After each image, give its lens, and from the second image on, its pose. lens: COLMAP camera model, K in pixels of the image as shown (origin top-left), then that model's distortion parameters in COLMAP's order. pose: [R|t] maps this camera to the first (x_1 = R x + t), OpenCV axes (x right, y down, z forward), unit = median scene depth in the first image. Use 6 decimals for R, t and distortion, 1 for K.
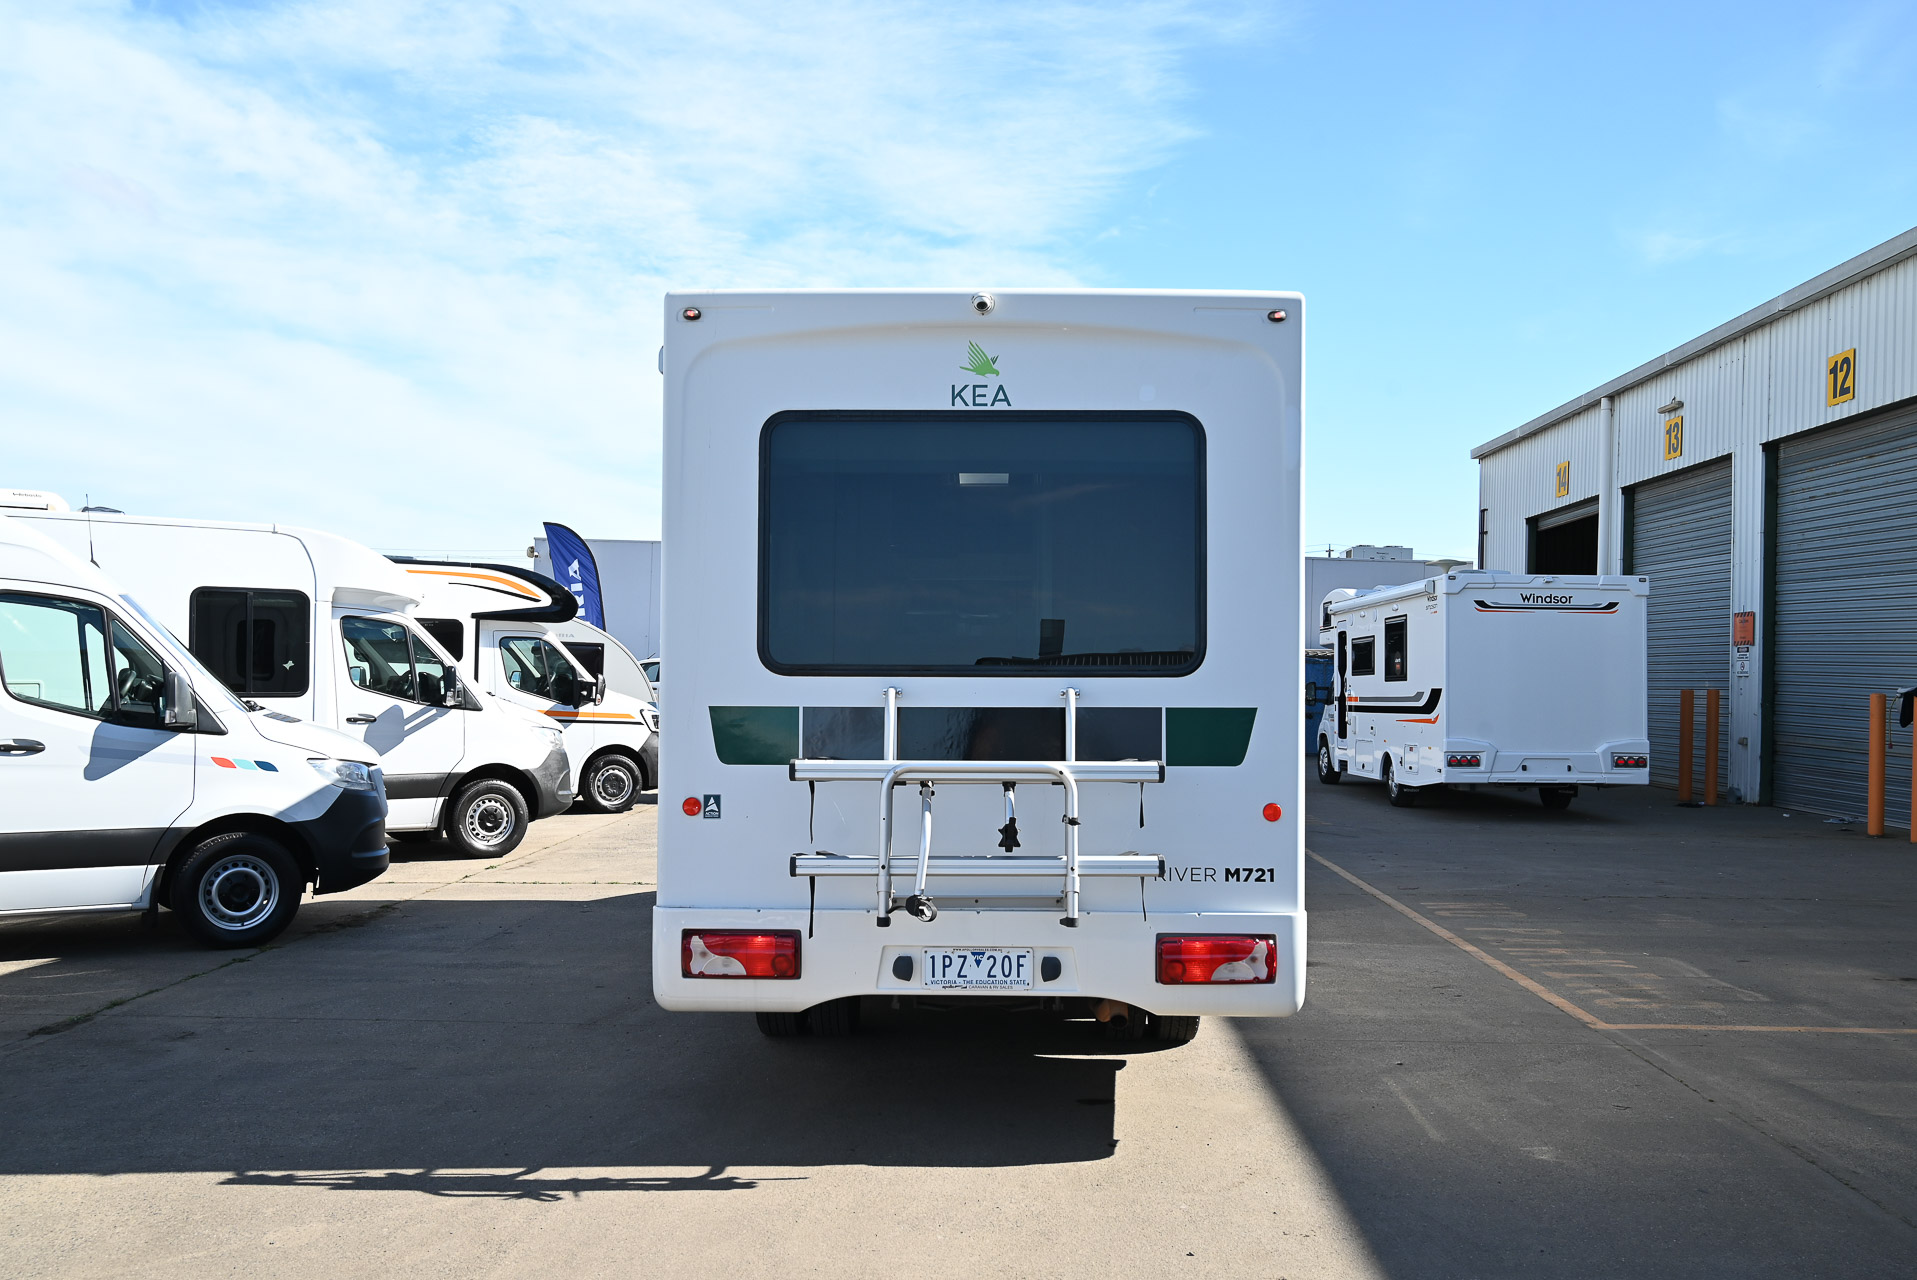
lens RADIAL K [[1638.7, 0, 957.5], [0, 1638.7, 641.2], [0, 0, 1]] dist [-0.002093, -0.008201]
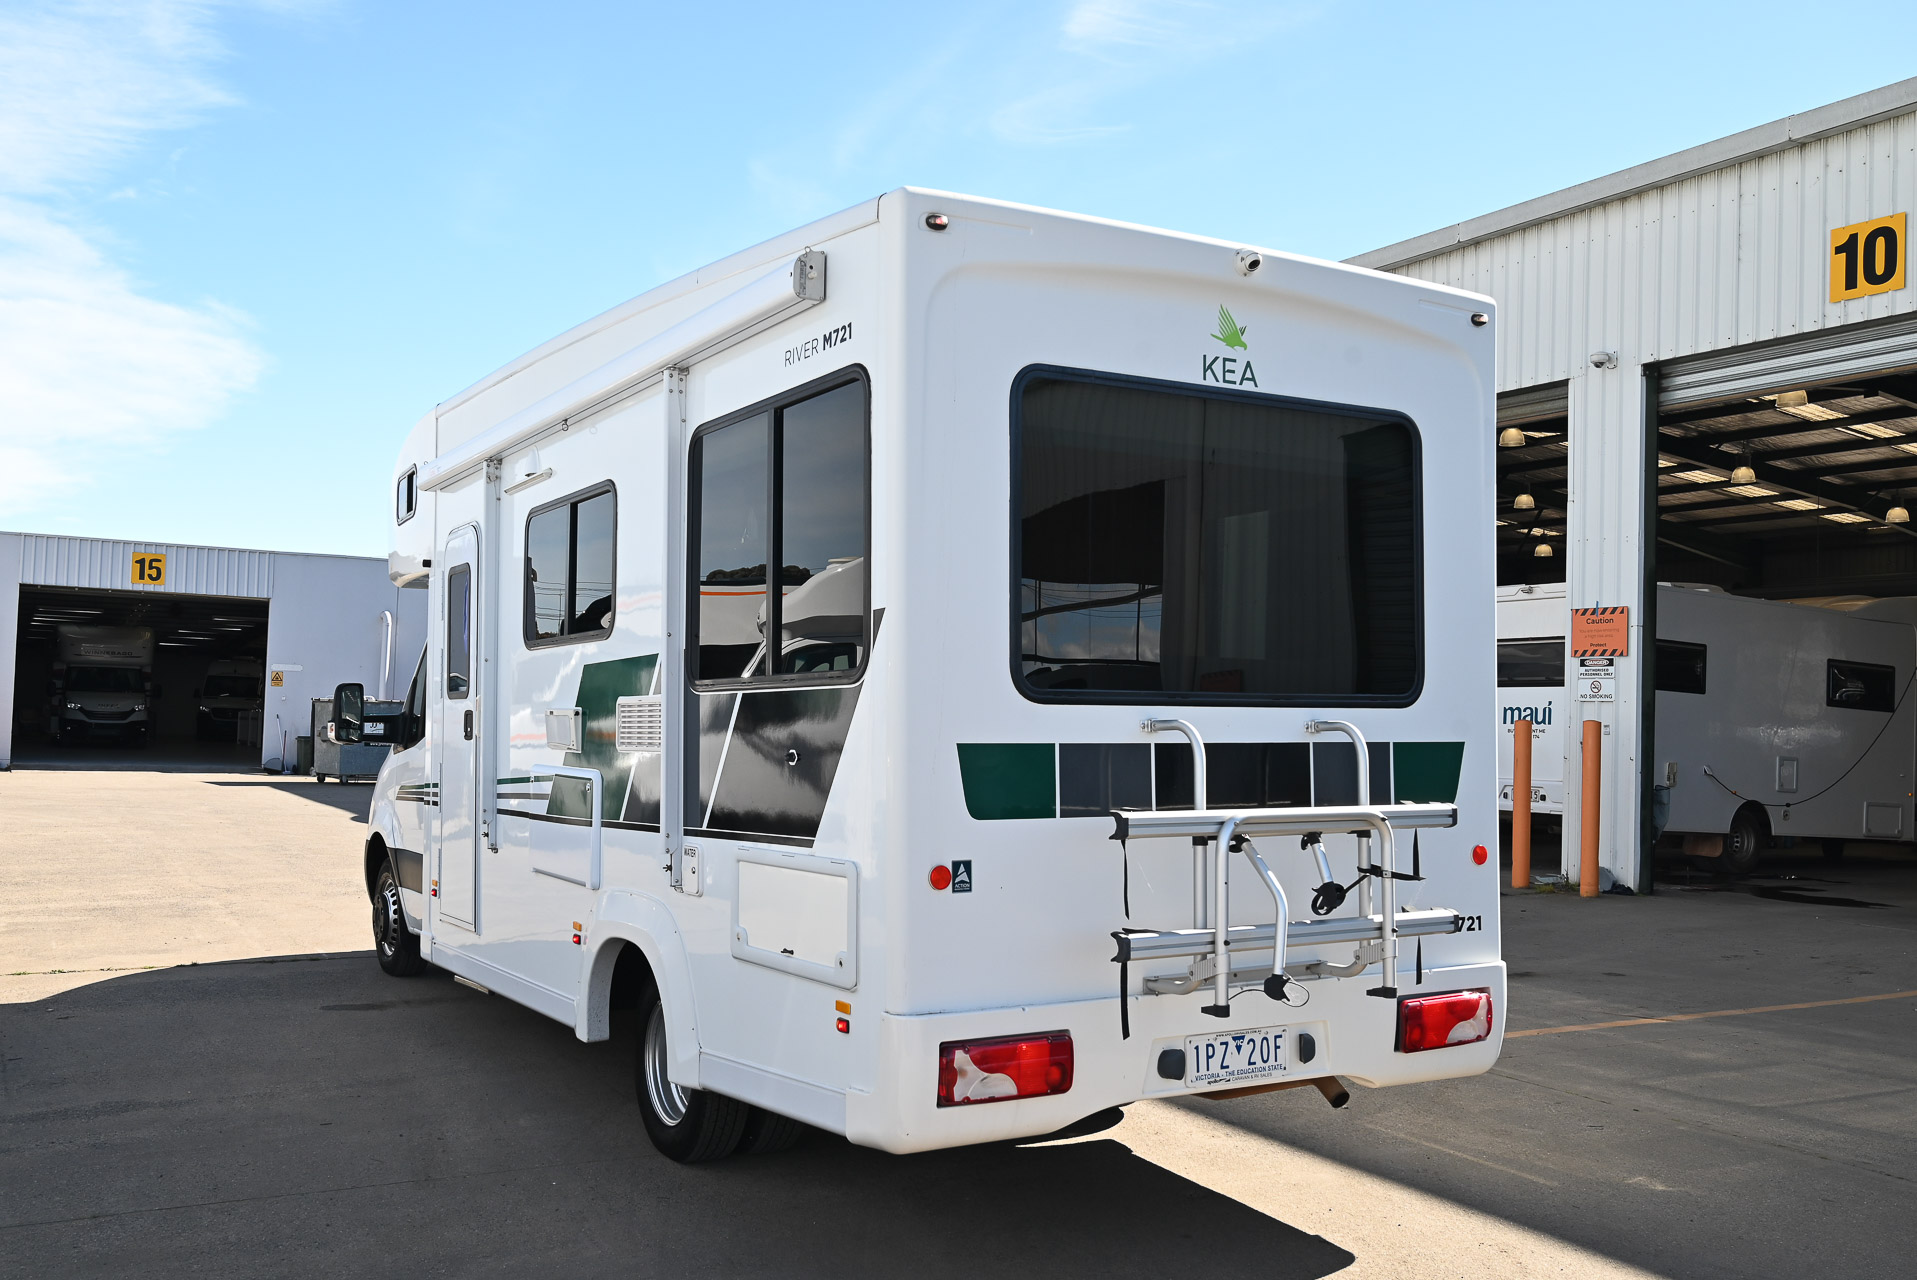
lens RADIAL K [[1685.4, 0, 897.4], [0, 1685.4, 653.2], [0, 0, 1]] dist [-0.010675, 0.002211]
pose [[0.866331, 0.020510, 0.499049, -0.566068], [-0.018732, 0.999788, -0.008572, 0.005124], [-0.499119, -0.001922, 0.866531, 0.340616]]
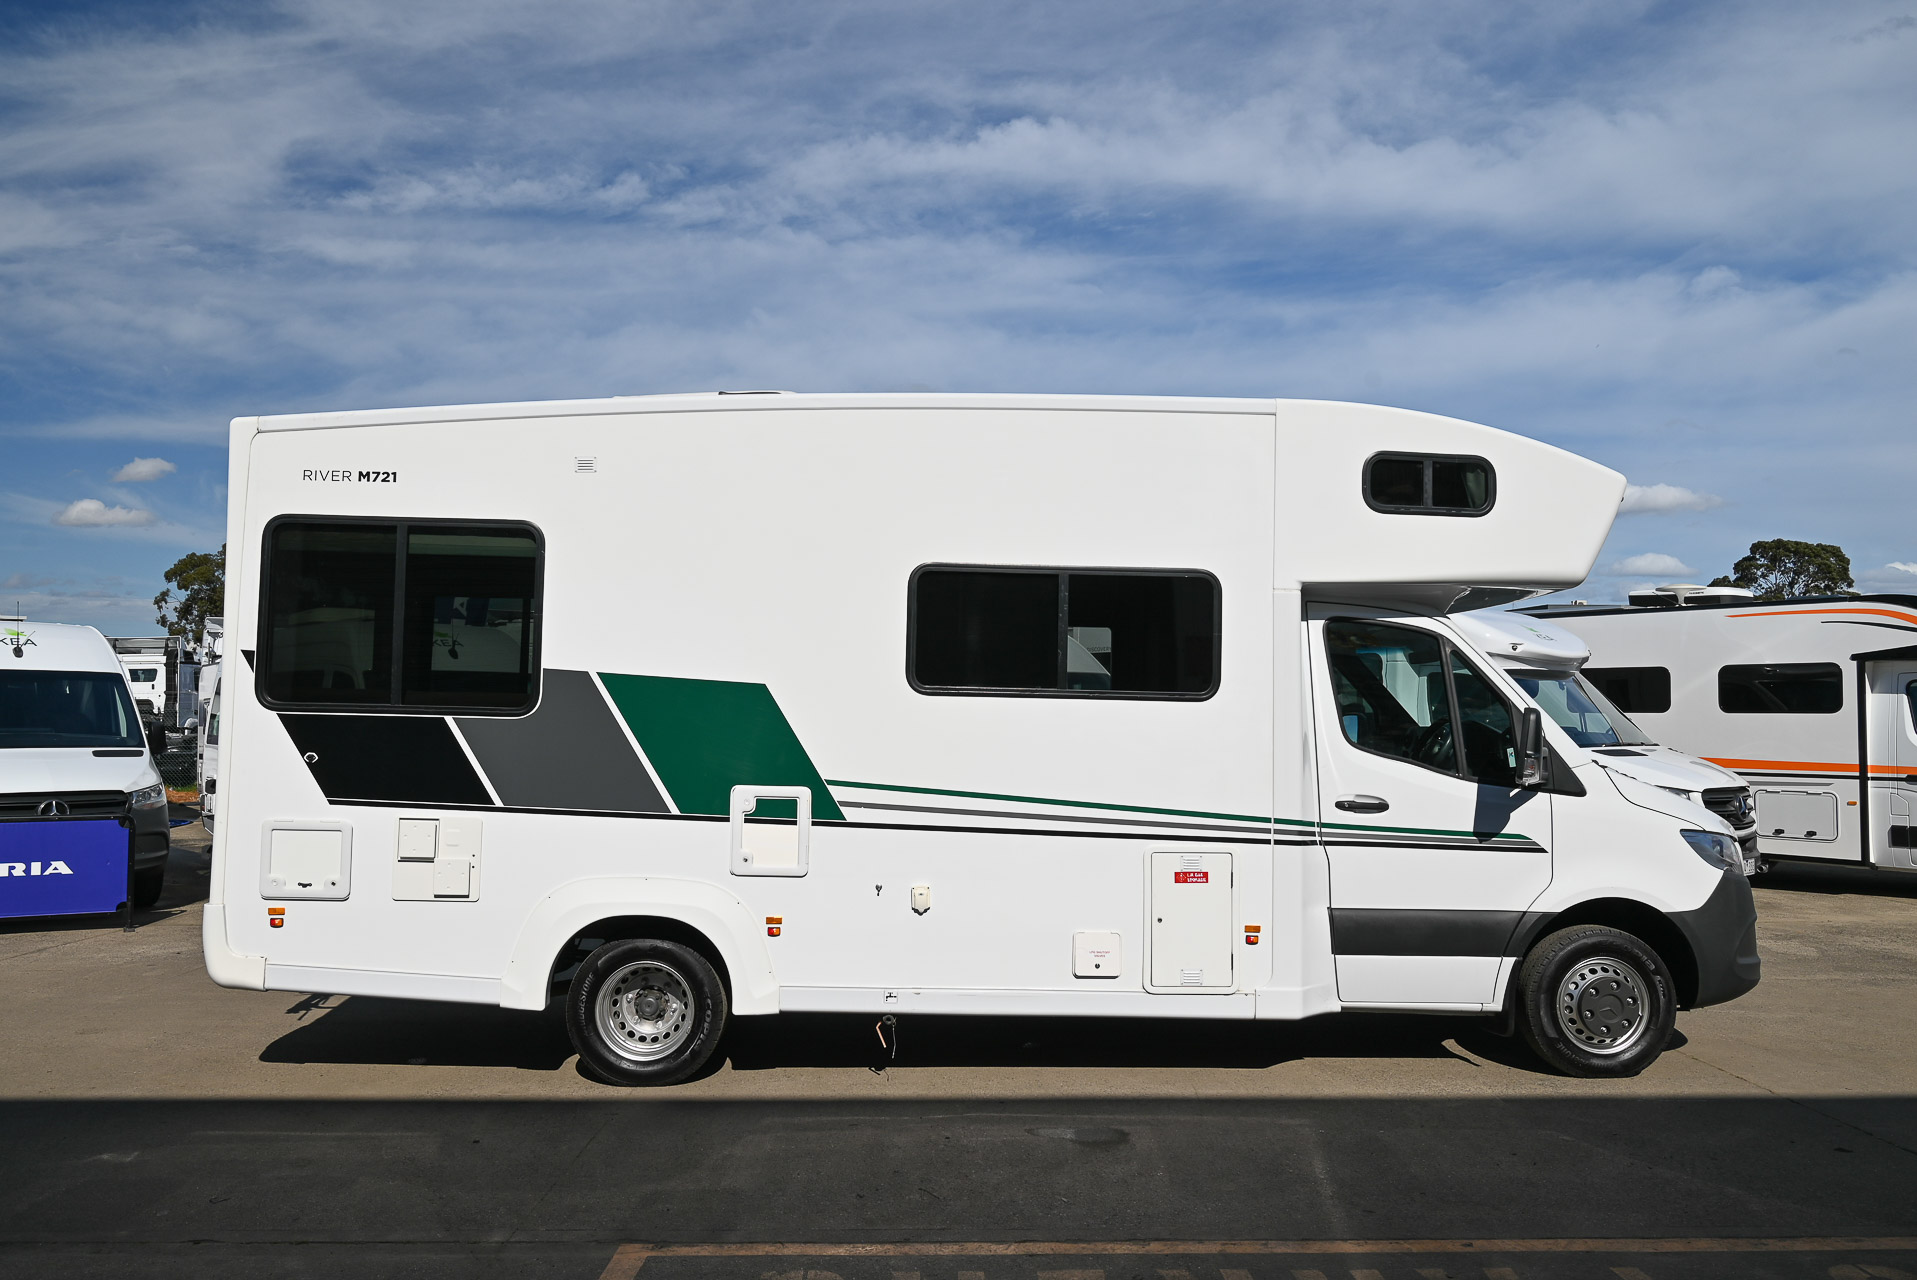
lens RADIAL K [[1449.5, 0, 947.9], [0, 1449.5, 642.3], [0, 0, 1]] dist [-0.000560, -0.008288]
pose [[0.035648, -0.062589, -0.997403, 1.361469], [0.019633, 0.997888, -0.061918, 0.042967], [0.999172, -0.017375, 0.036801, 1.529474]]
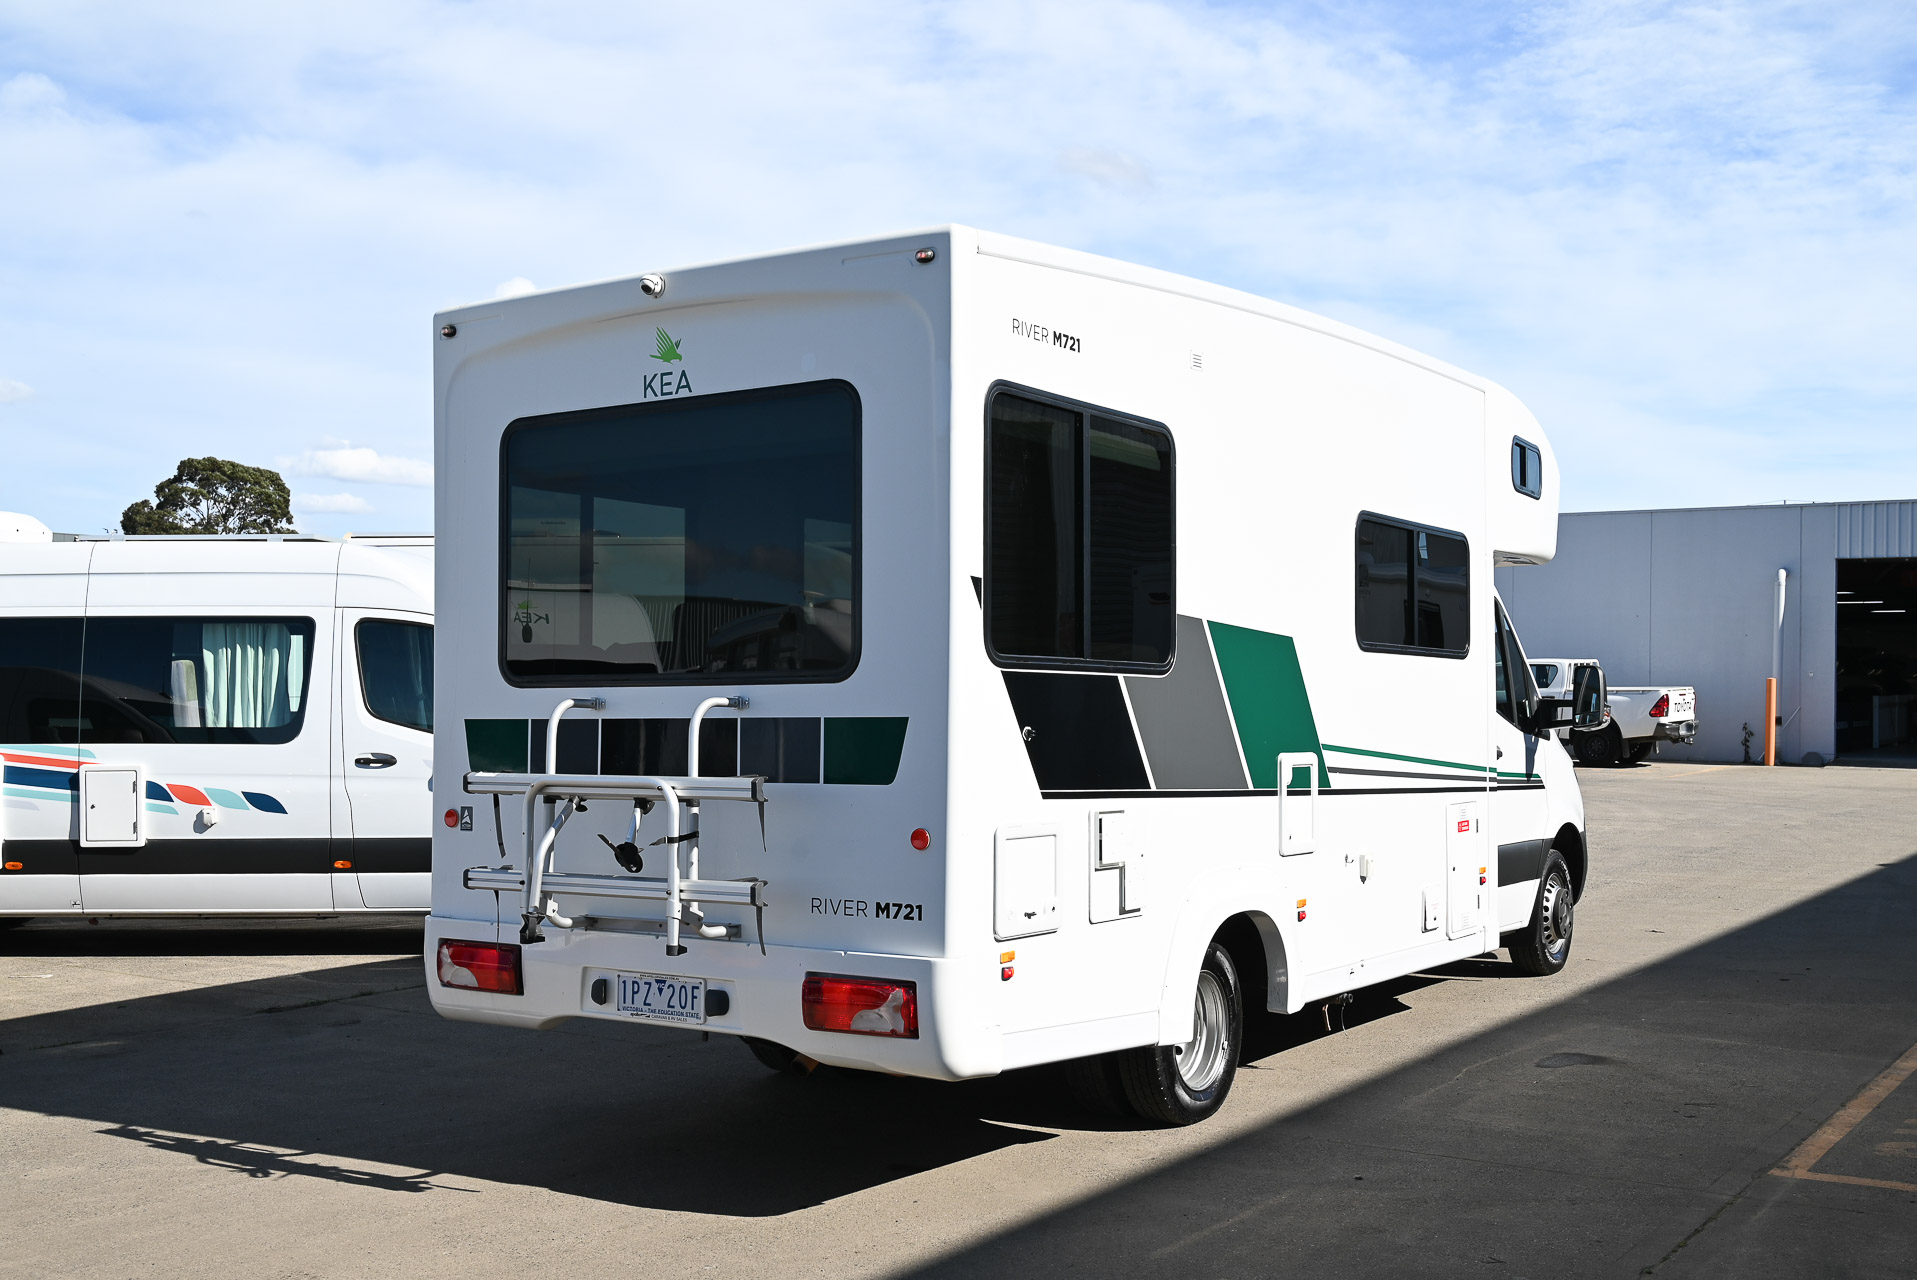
lens RADIAL K [[2014.0, 0, 958.8], [0, 2014.0, 656.4], [0, 0, 1]] dist [0.002161, 0.000000]
pose [[0.833317, -0.023084, -0.552312, 0.788335], [0.026942, 0.999636, -0.001132, 0.010835], [0.552138, -0.013937, 0.833636, 0.136157]]
